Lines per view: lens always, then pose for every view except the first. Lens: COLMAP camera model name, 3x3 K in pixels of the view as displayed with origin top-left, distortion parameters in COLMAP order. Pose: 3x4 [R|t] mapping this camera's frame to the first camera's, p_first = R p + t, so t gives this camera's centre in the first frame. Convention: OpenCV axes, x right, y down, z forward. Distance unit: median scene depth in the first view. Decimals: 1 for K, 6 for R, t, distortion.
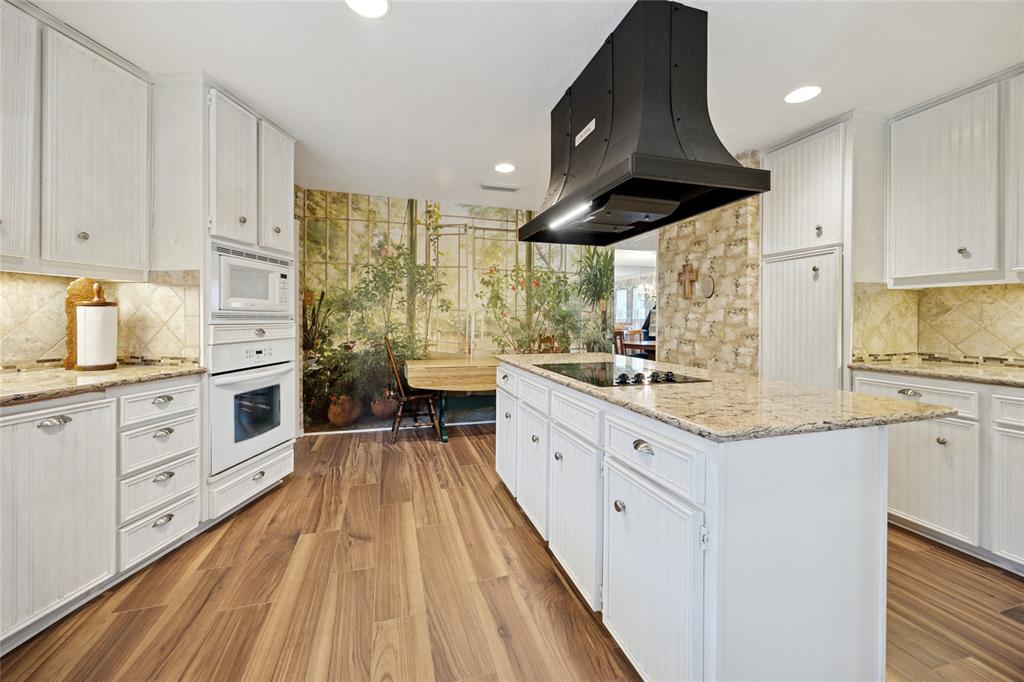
lens RADIAL K [[396.5, 0, 509.8], [0, 396.5, 319.2], [0, 0, 1]] dist [0.003197, 0.000207]
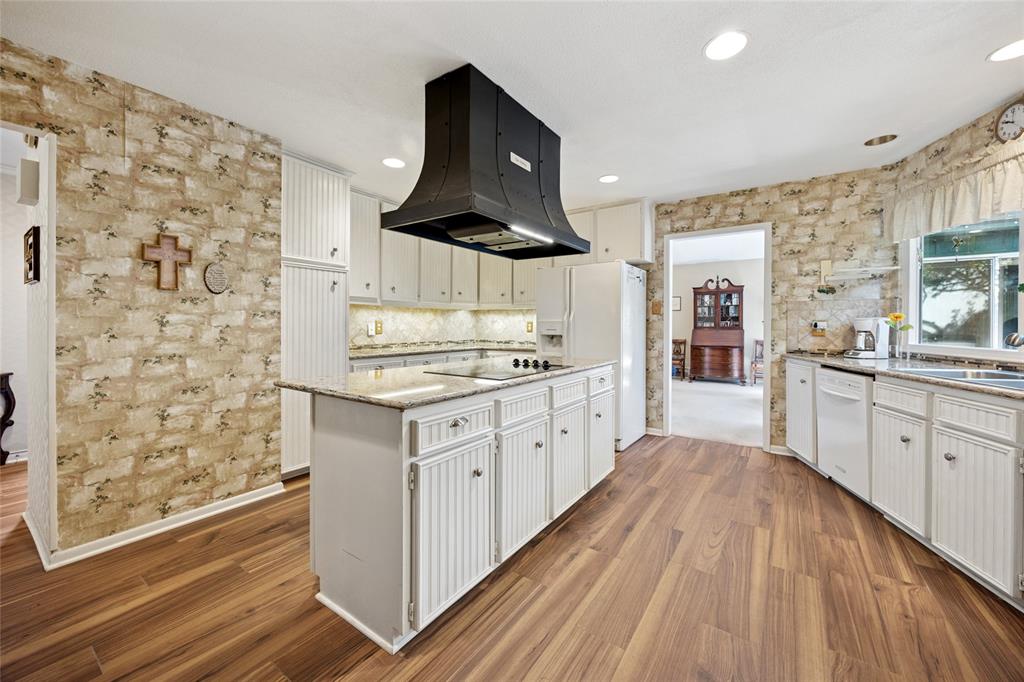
lens RADIAL K [[396.5, 0, 512.1], [0, 396.5, 330.1], [0, 0, 1]] dist [0.003197, 0.000207]
pose [[-0.618142, -0.017970, 0.785861, -0.669158], [-0.006179, 0.999819, 0.018002, -0.005303], [-0.786042, 0.006272, -0.618141, 1.656947]]
